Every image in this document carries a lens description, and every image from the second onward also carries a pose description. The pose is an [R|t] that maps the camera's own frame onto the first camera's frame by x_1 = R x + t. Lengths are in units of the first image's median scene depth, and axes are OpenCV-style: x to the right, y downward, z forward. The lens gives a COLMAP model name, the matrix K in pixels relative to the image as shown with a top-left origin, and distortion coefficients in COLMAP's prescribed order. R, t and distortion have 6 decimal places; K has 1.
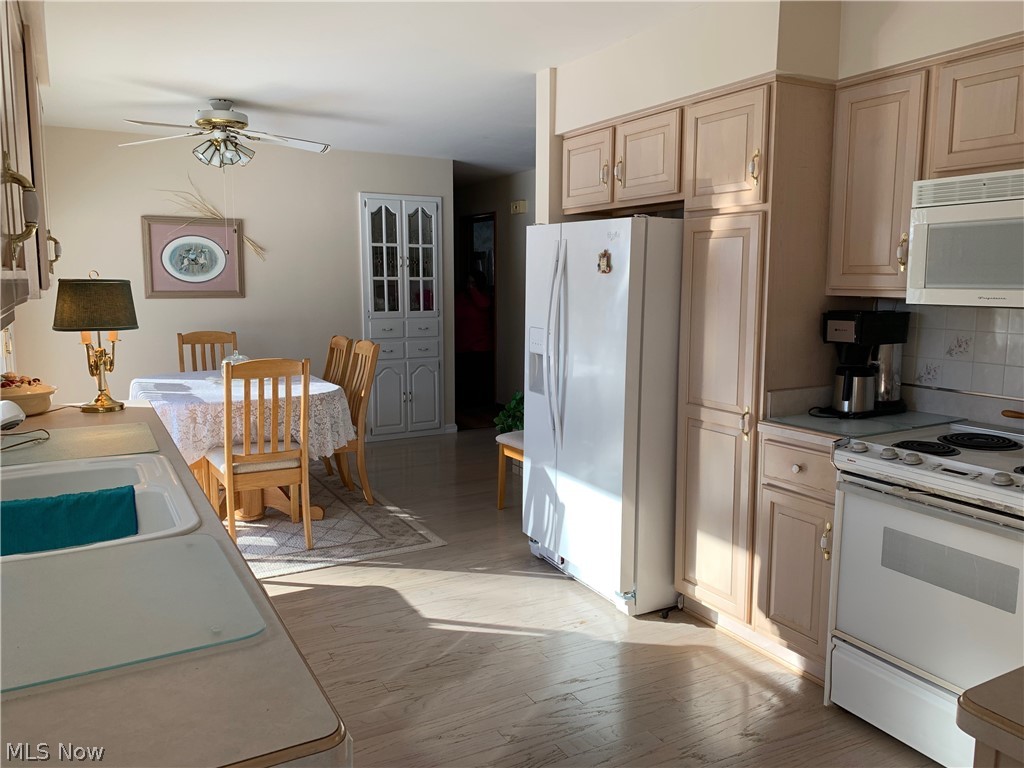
lens RADIAL K [[795.7, 0, 515.1], [0, 795.7, 384.1], [0, 0, 1]] dist [0.001350, 0.007422]
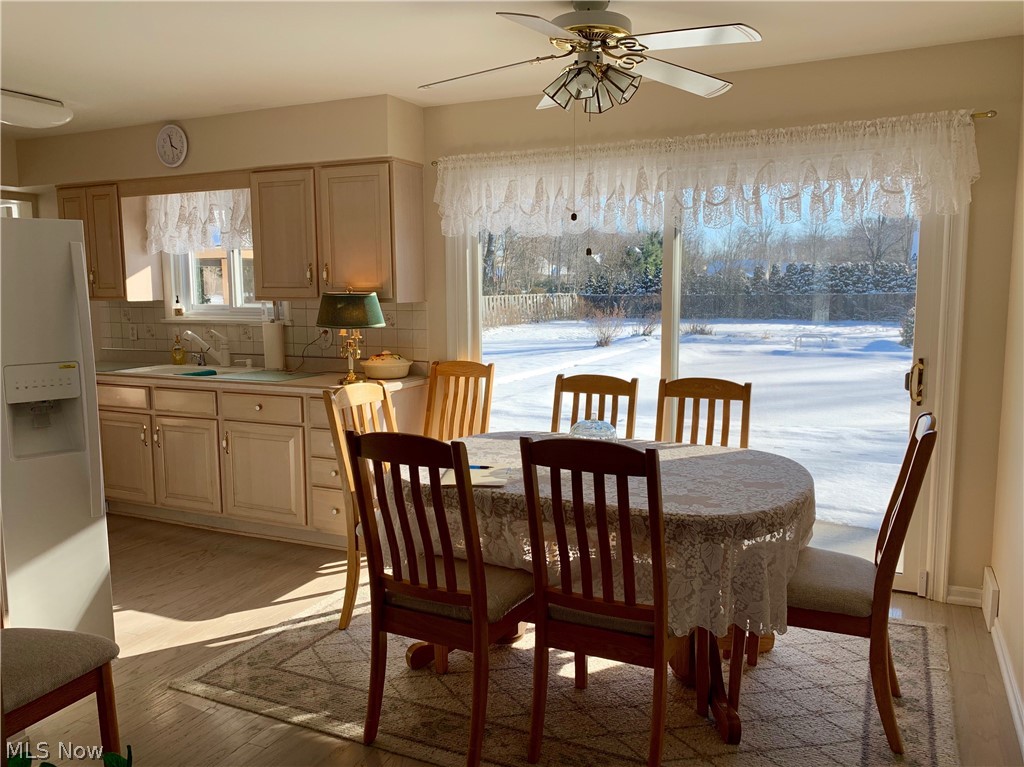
lens RADIAL K [[795.7, 0, 516.0], [0, 795.7, 384.5], [0, 0, 1]] dist [0.001350, 0.007422]
pose [[-0.809405, 0.072117, -0.582806, 0.054199], [-0.073233, 0.972289, 0.222017, -0.225297], [0.582667, 0.222382, -0.781694, 1.650183]]
